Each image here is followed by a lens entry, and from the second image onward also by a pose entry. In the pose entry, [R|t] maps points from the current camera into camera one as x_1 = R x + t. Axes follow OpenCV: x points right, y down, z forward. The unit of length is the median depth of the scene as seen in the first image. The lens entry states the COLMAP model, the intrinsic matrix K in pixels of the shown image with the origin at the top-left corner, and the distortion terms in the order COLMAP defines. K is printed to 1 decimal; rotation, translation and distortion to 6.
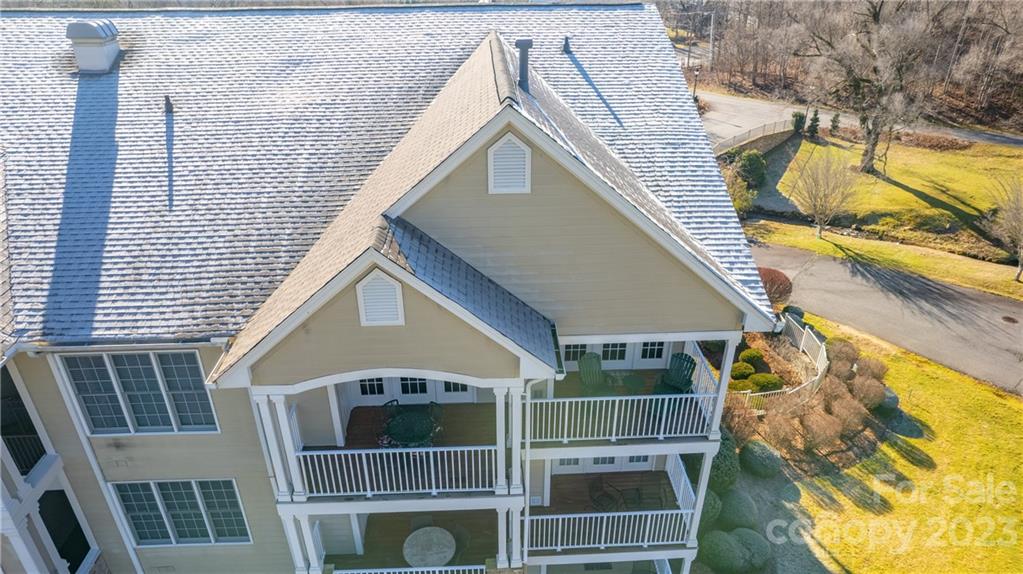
lens RADIAL K [[675.8, 0, 519.2], [0, 675.8, 319.3], [0, 0, 1]] dist [-0.064313, 0.063237]
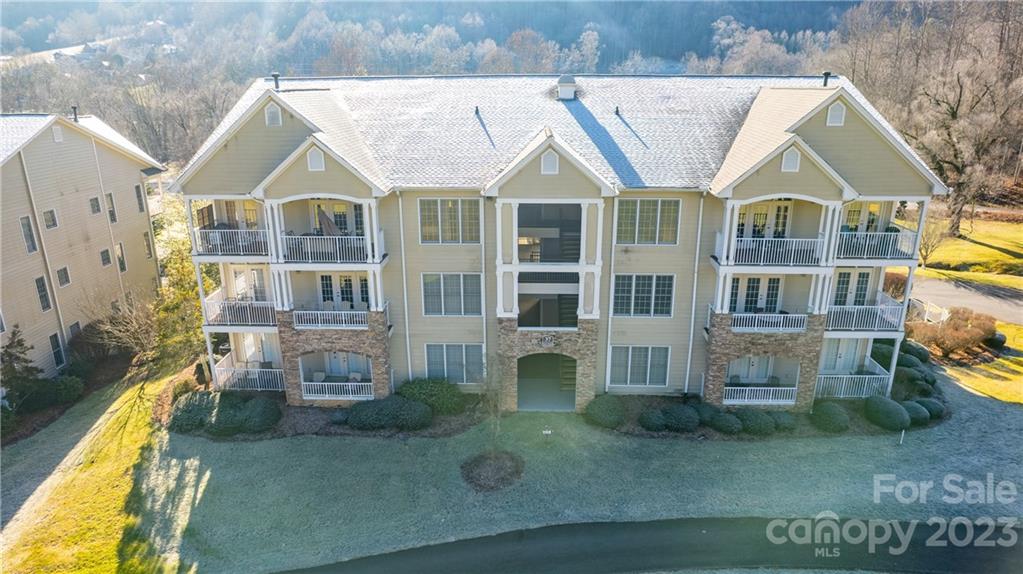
lens RADIAL K [[675.8, 0, 524.0], [0, 675.8, 299.8], [0, 0, 1]] dist [-0.064313, 0.063237]
pose [[0.996215, 0.023661, -0.083640, -0.207581], [-0.039653, 0.979987, -0.195074, 0.213089], [0.077351, 0.197652, 0.977216, -0.296805]]
